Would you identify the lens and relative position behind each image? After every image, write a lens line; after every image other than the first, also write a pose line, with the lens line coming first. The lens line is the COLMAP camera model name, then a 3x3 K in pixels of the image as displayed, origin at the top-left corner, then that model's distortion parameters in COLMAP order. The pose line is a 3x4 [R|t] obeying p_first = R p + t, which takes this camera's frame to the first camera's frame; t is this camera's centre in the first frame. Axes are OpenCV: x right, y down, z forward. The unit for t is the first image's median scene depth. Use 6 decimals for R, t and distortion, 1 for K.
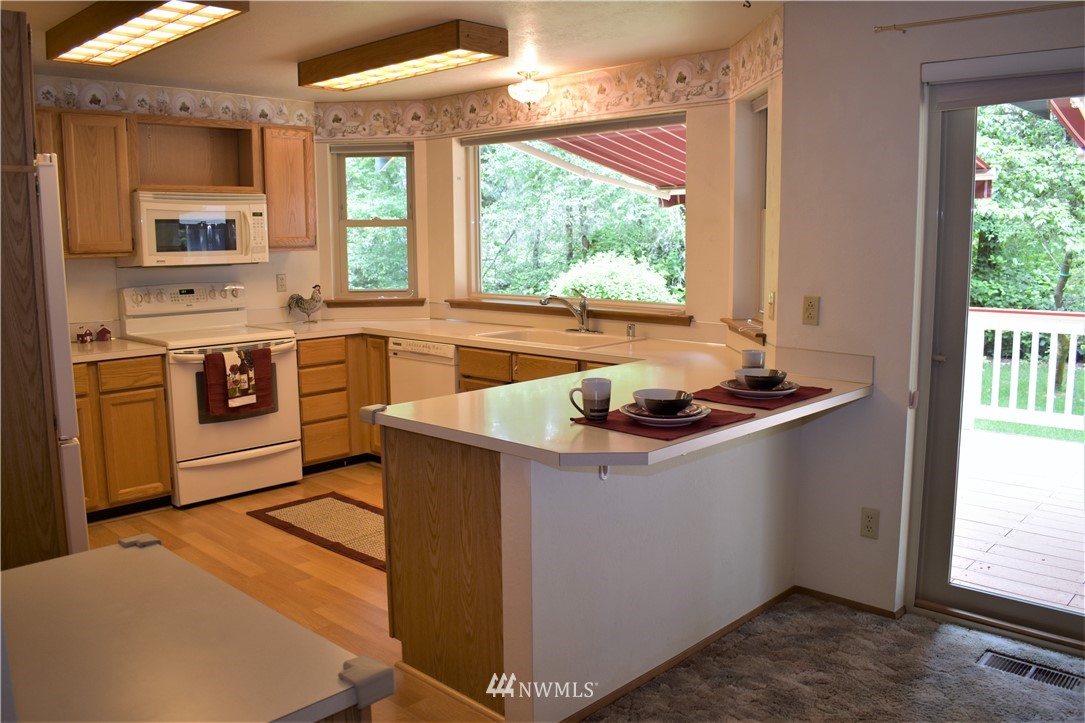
lens RADIAL K [[941.1, 0, 542.5], [0, 941.1, 361.5], [0, 0, 1]] dist [-0.006694, -0.004618]
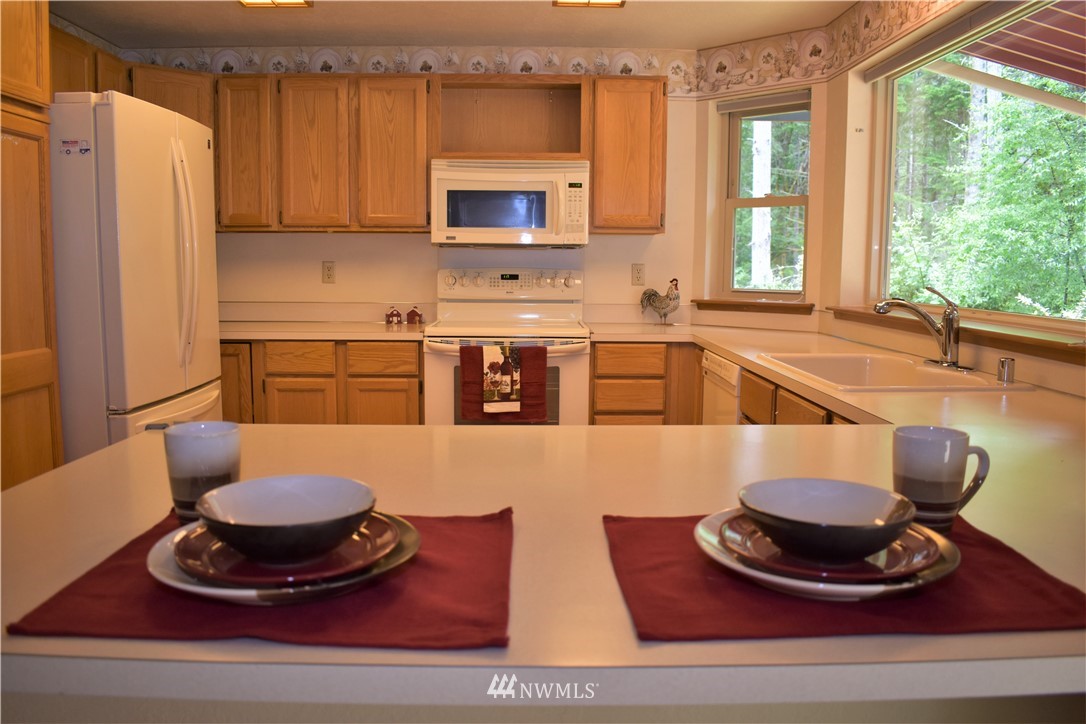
lens RADIAL K [[877.6, 0, 543.0], [0, 877.6, 362.0], [0, 0, 1]] dist [-0.058406, -0.004740]
pose [[0.713017, 0.097299, -0.694363, 0.230817], [-0.113240, 0.993304, 0.022906, -0.018515], [0.691942, 0.062297, 0.719261, 0.459223]]
